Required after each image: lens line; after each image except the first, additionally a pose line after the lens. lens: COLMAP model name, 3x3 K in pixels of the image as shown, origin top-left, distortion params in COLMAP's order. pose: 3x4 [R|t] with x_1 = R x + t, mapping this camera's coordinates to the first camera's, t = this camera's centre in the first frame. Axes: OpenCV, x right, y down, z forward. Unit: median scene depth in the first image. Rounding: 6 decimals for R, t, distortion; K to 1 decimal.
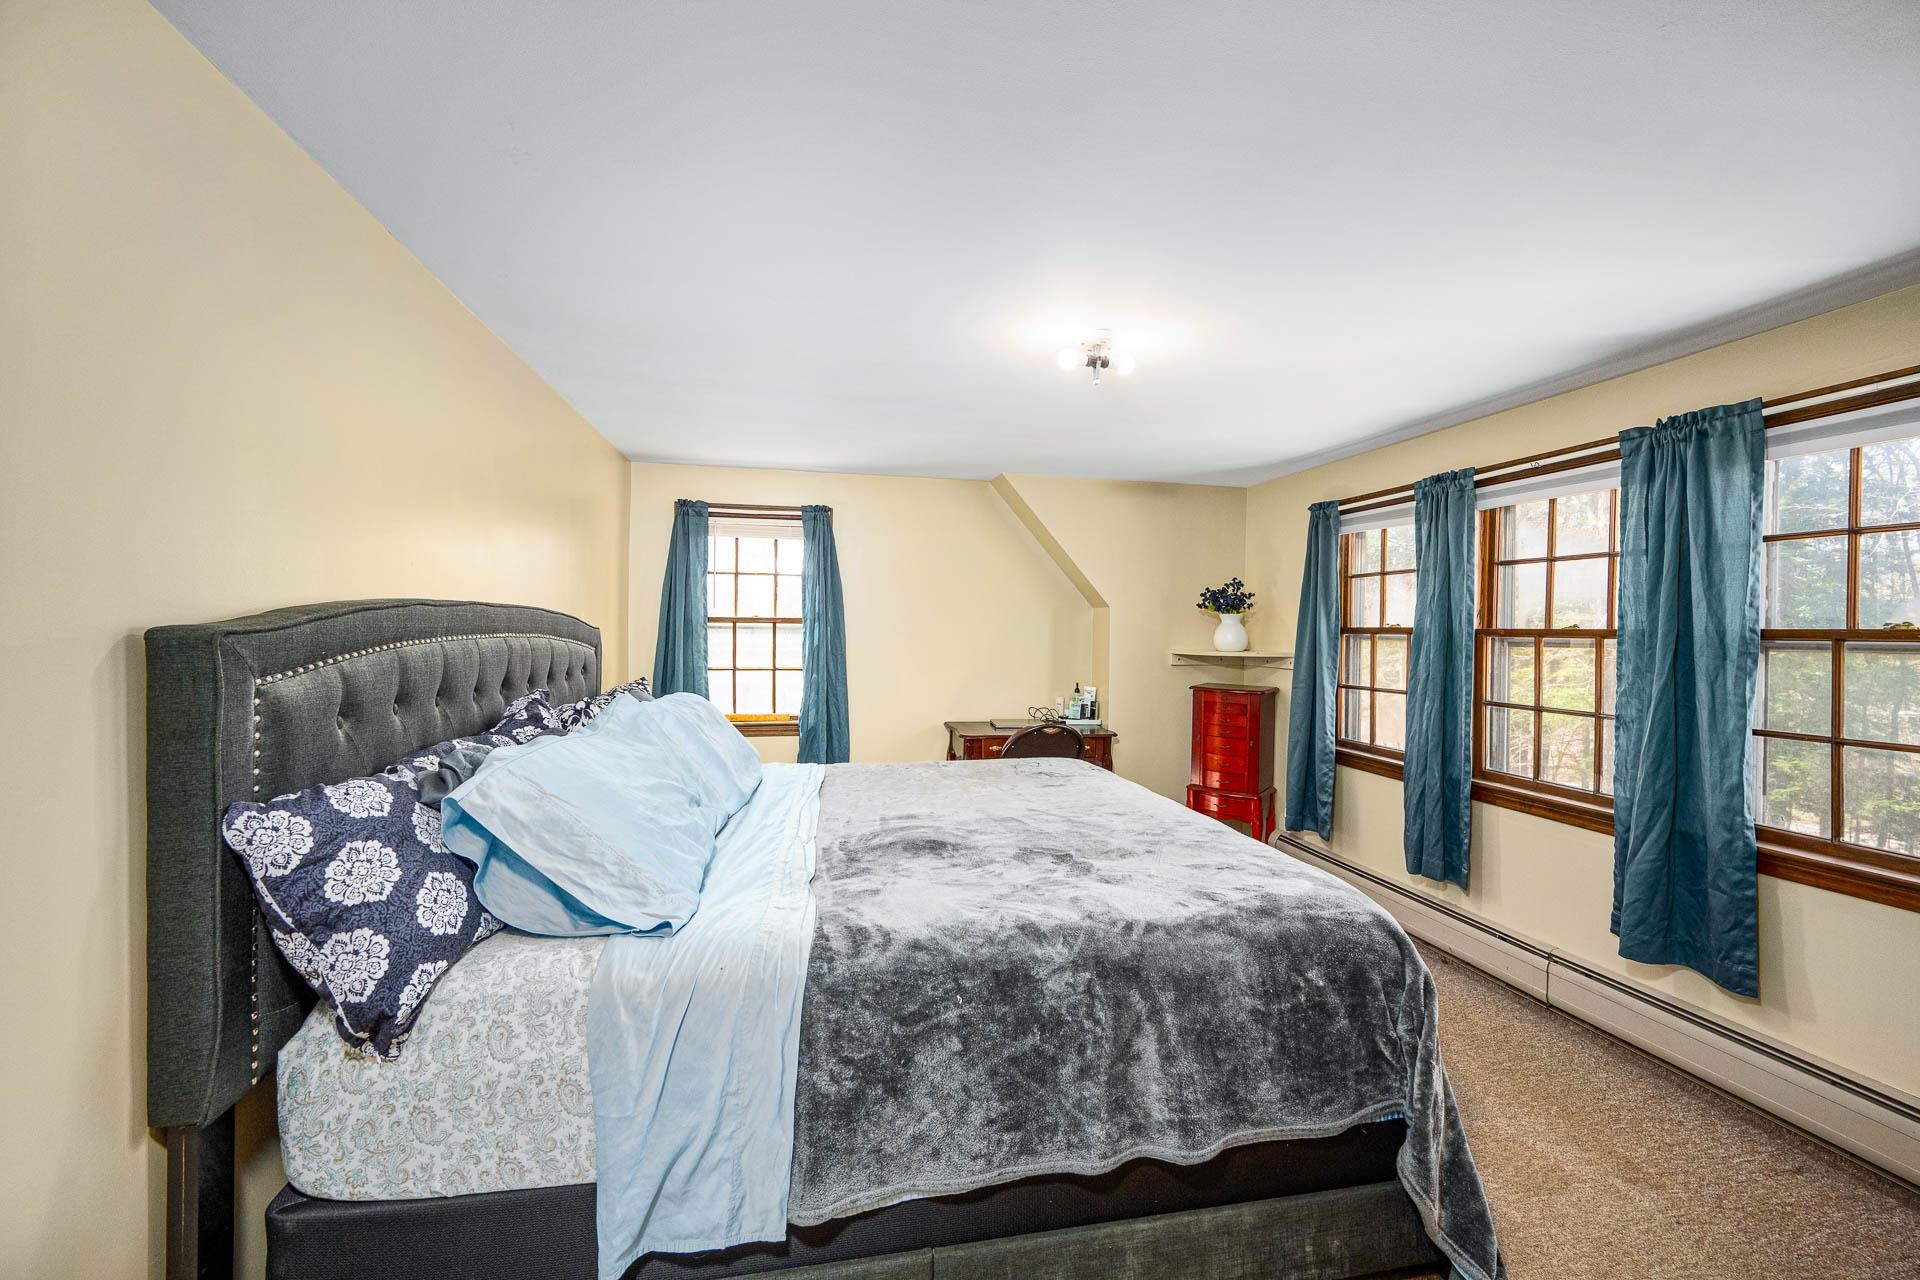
lens RADIAL K [[761.8, 0, 964.1], [0, 761.8, 626.1], [0, 0, 1]] dist [-0.000878, 0.000503]
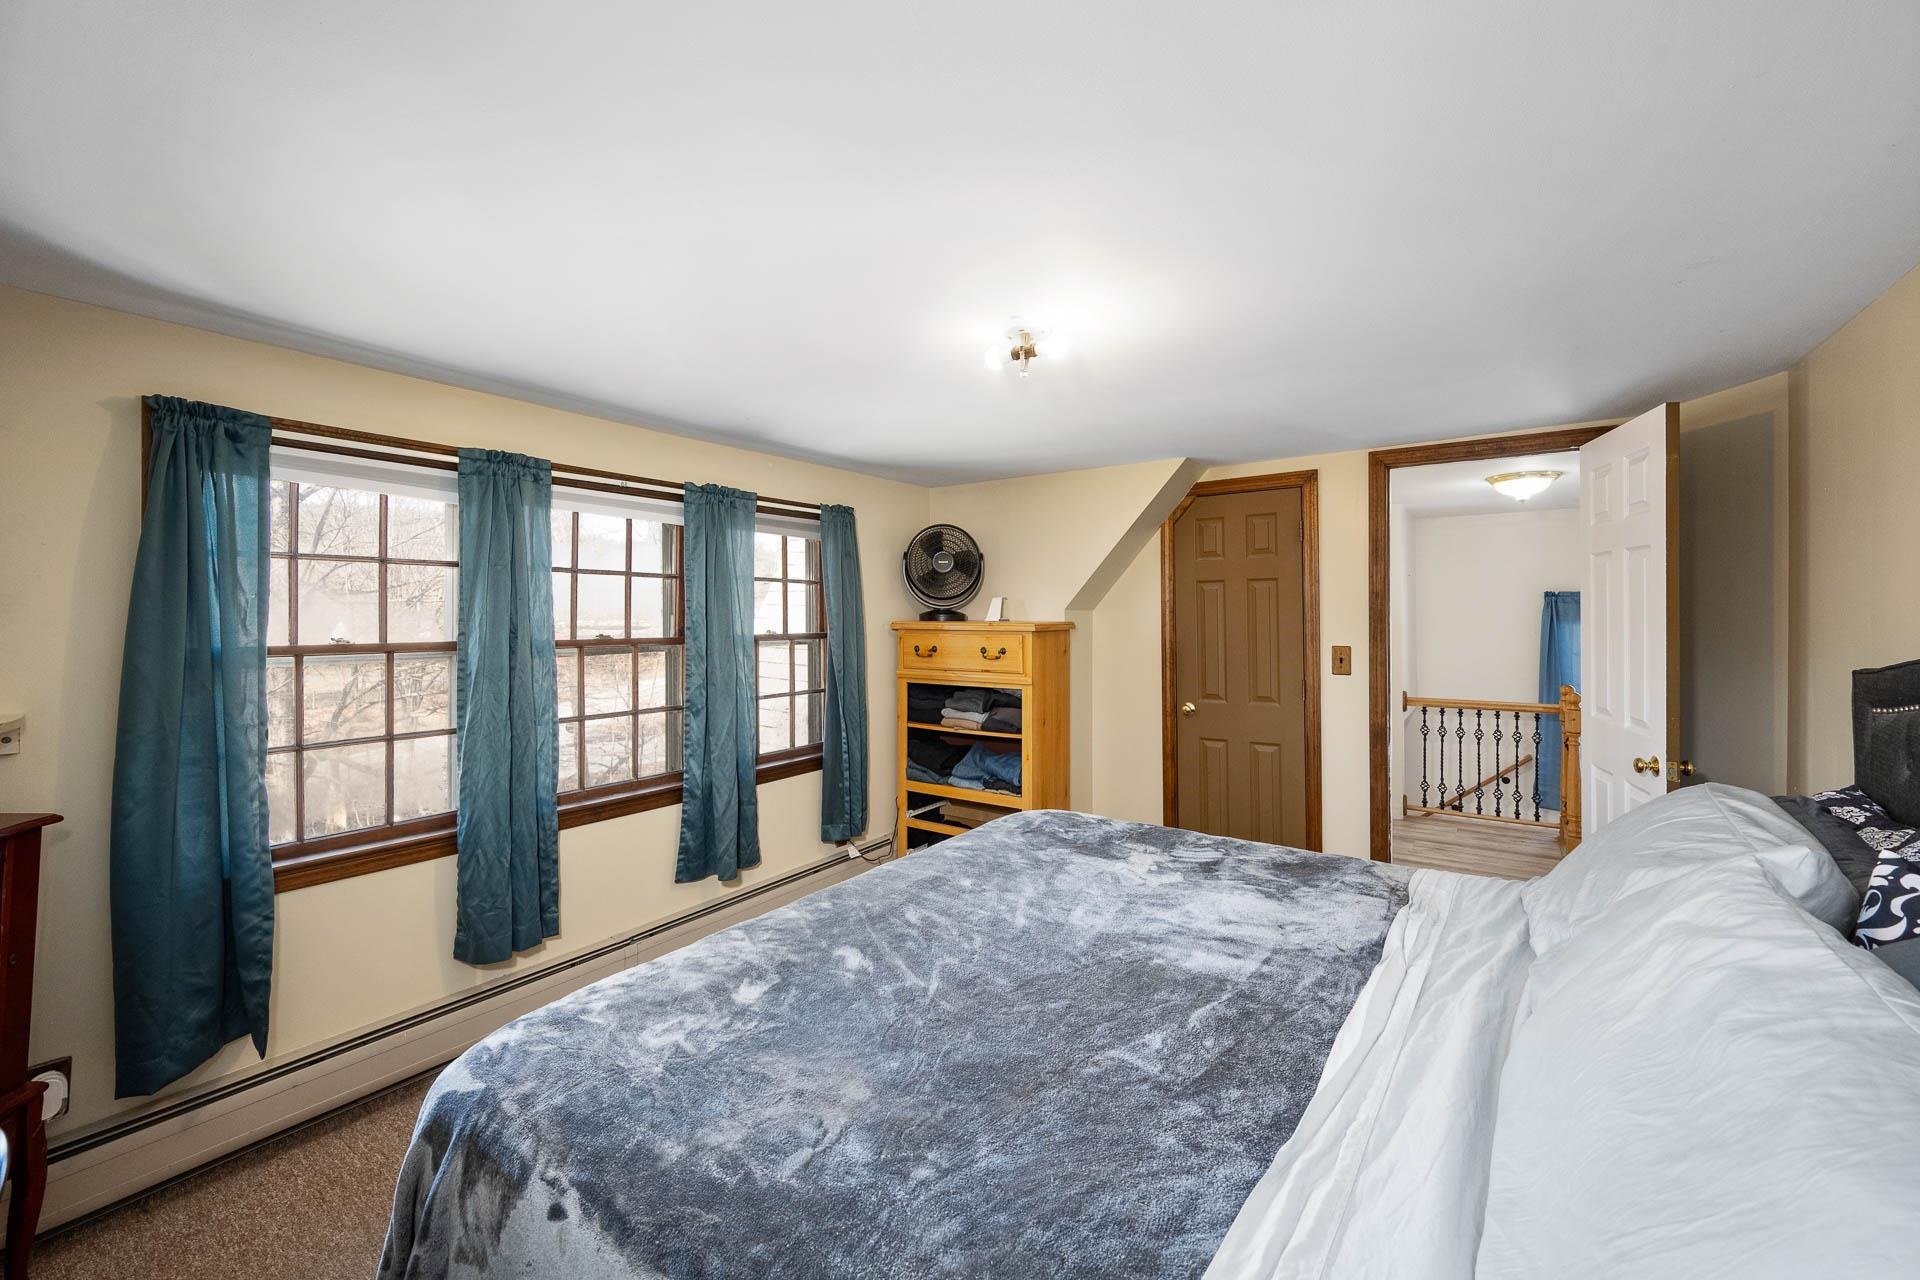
lens RADIAL K [[761.8, 0, 964.1], [0, 761.8, 626.1], [0, 0, 1]] dist [-0.000878, 0.000503]
pose [[-0.683054, 0.008283, 0.730321, -0.303180], [0.018851, 0.999803, 0.006291, -0.009136], [-0.730125, 0.018065, -0.683075, 1.198521]]
